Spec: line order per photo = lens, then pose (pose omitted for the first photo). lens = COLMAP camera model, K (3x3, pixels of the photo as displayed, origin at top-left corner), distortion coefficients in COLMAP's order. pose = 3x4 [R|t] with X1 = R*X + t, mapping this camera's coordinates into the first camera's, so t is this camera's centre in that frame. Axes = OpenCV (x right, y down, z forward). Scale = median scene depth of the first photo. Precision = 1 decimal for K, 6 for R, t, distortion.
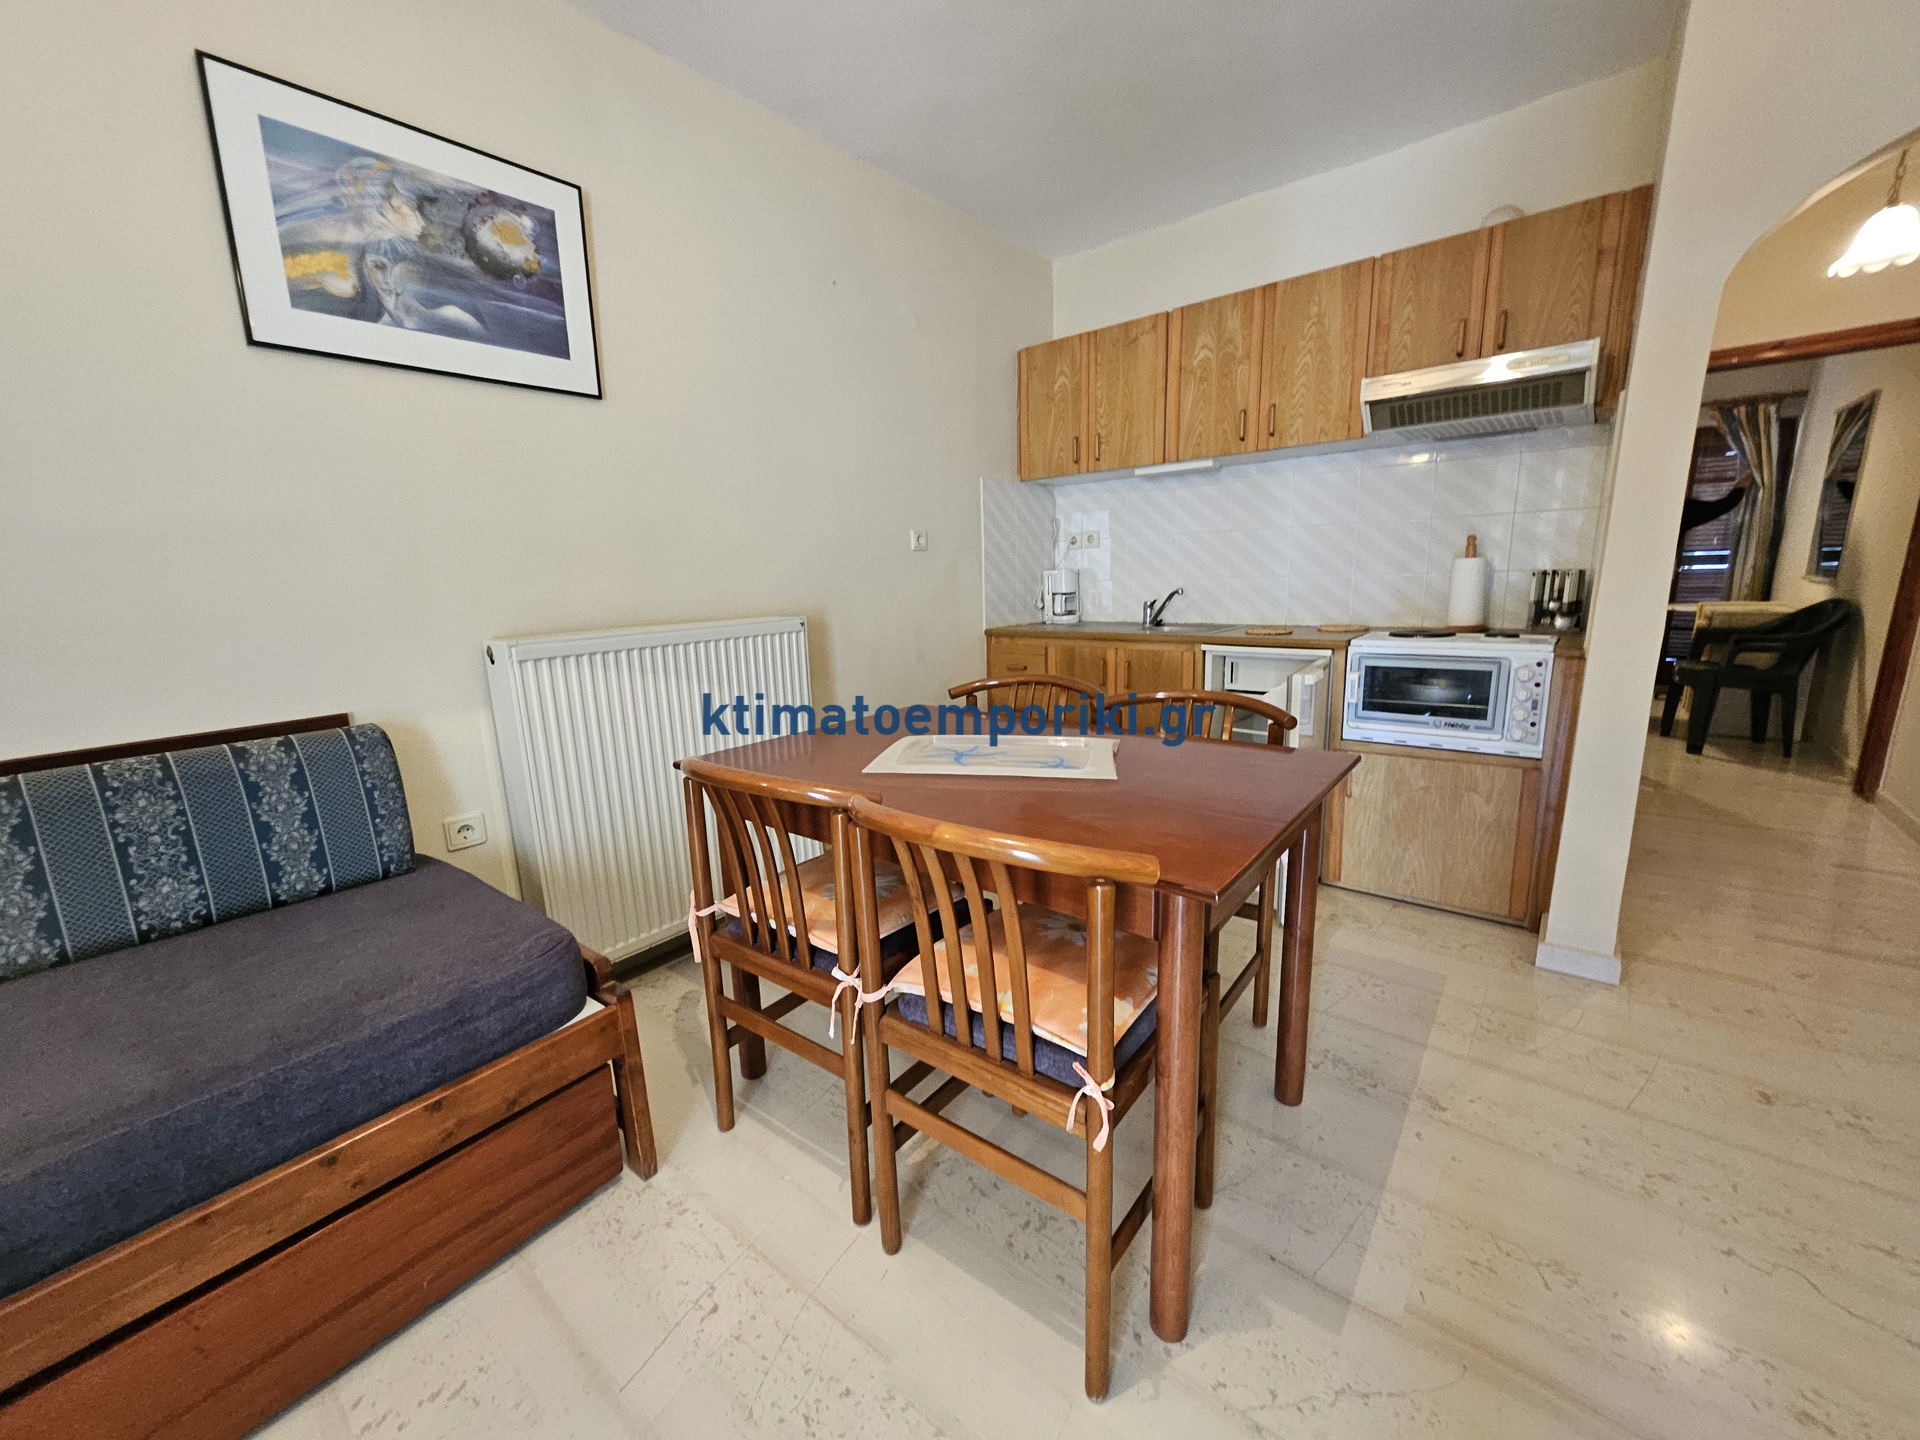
lens RADIAL K [[752.4, 0, 979.9], [0, 752.4, 727.3], [0, 0, 1]] dist [-0.001593, 0.000628]
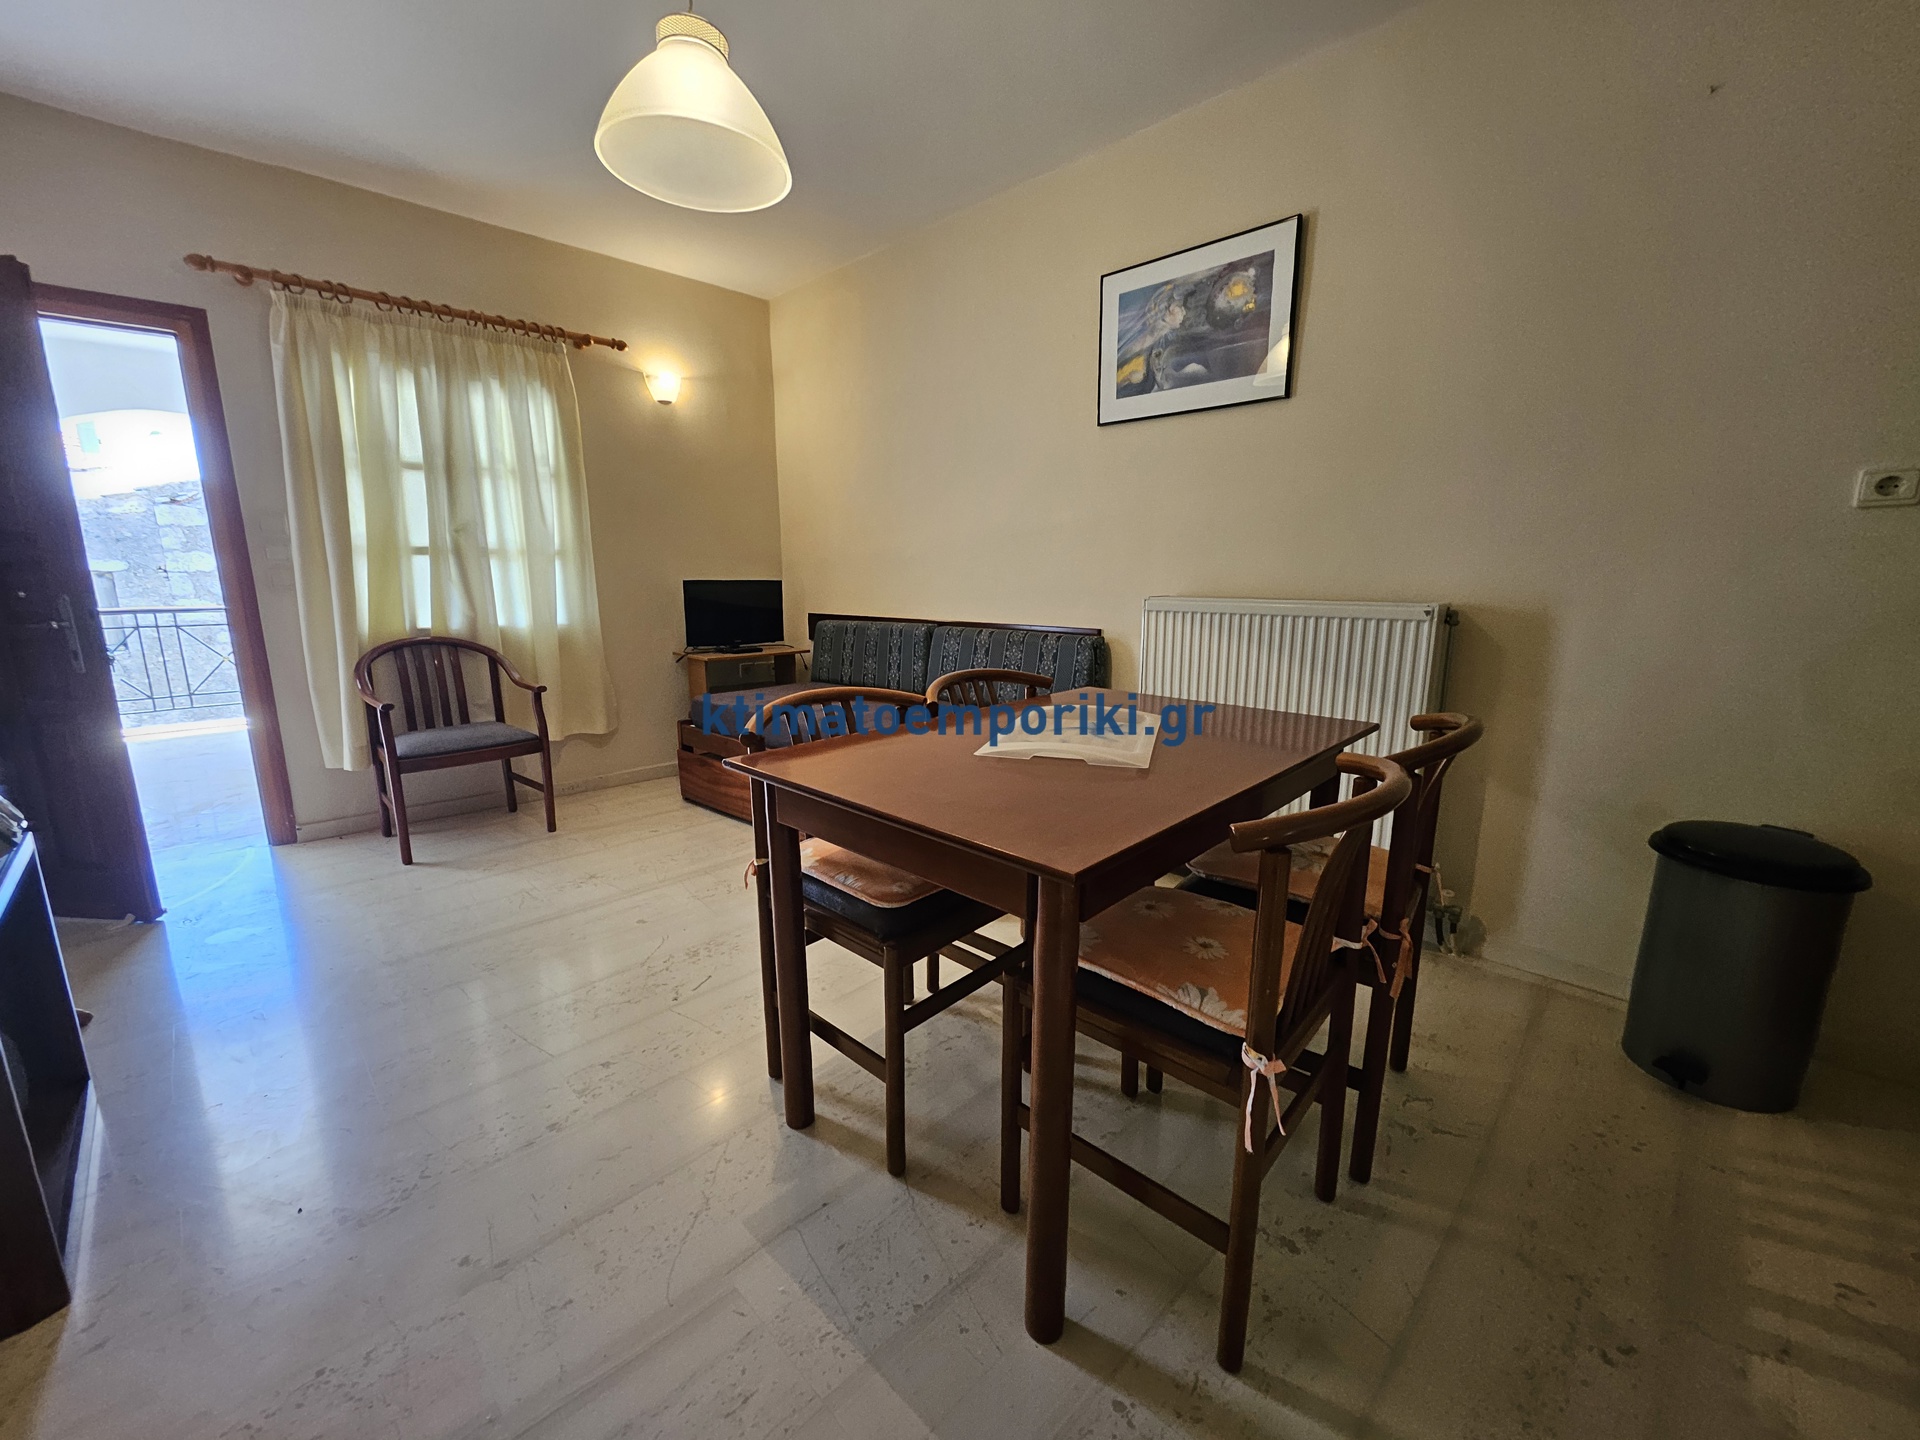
lens RADIAL K [[752.4, 0, 958.8], [0, 752.4, 719.8], [0, 0, 1]] dist [-0.001593, 0.000628]
pose [[-0.102740, 0.226376, -0.968606, 0.909688], [-0.199874, 0.949201, 0.243041, -0.174601], [0.974420, 0.218569, -0.052275, 0.800106]]
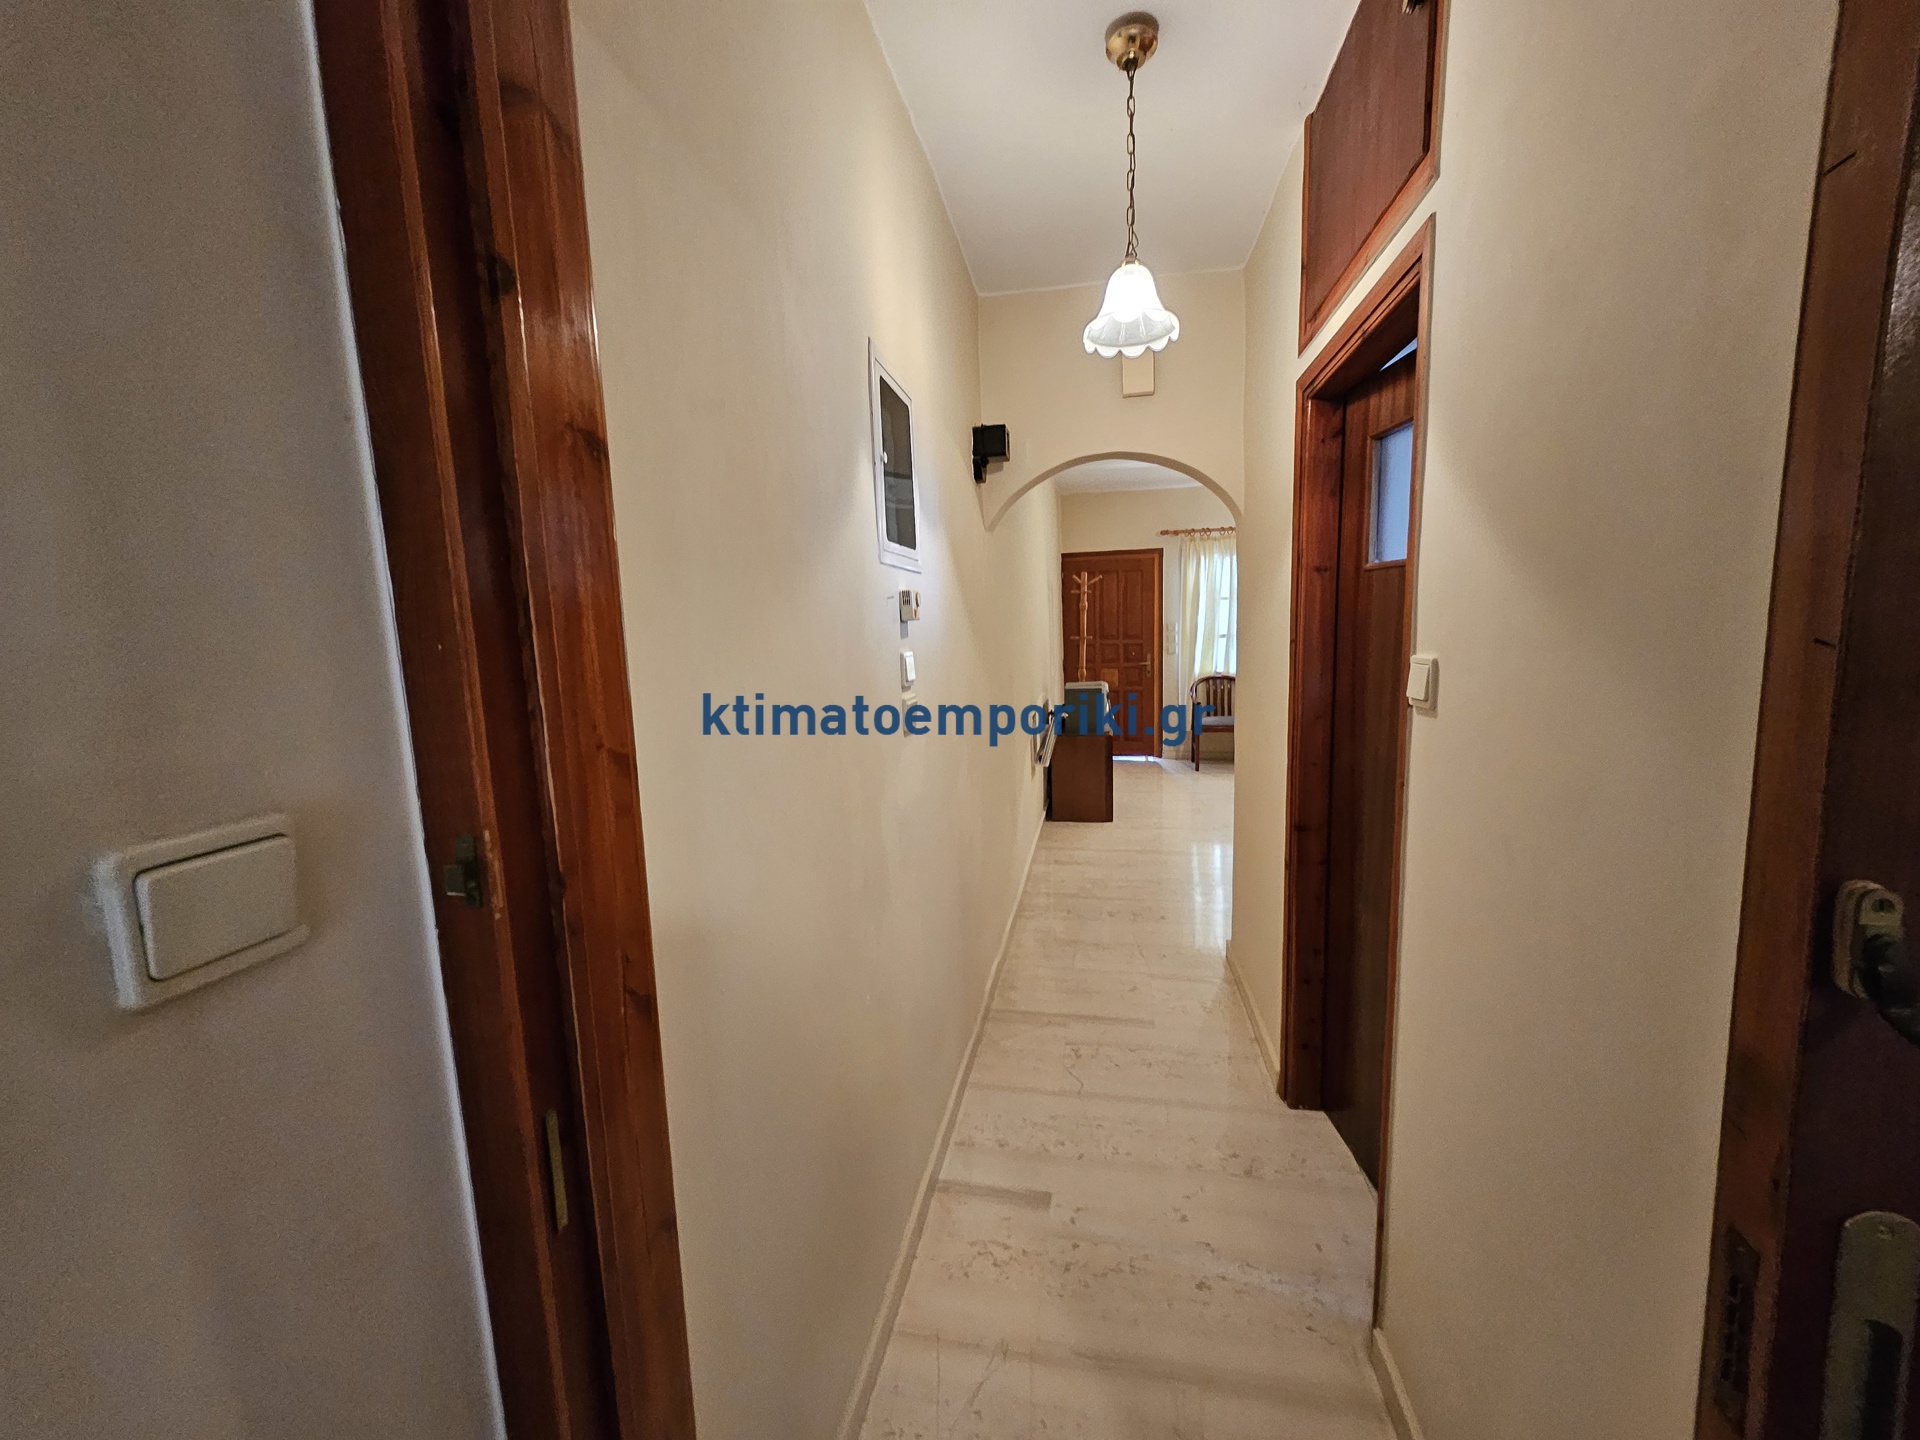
lens RADIAL K [[752.4, 0, 953.7], [0, 752.4, 726.0], [0, 0, 1]] dist [-0.001593, 0.000628]
pose [[-0.890686, 0.118812, -0.438818, 2.752452], [-0.030458, 0.947482, 0.318356, -0.798013], [0.453597, 0.296921, -0.840290, 2.687761]]
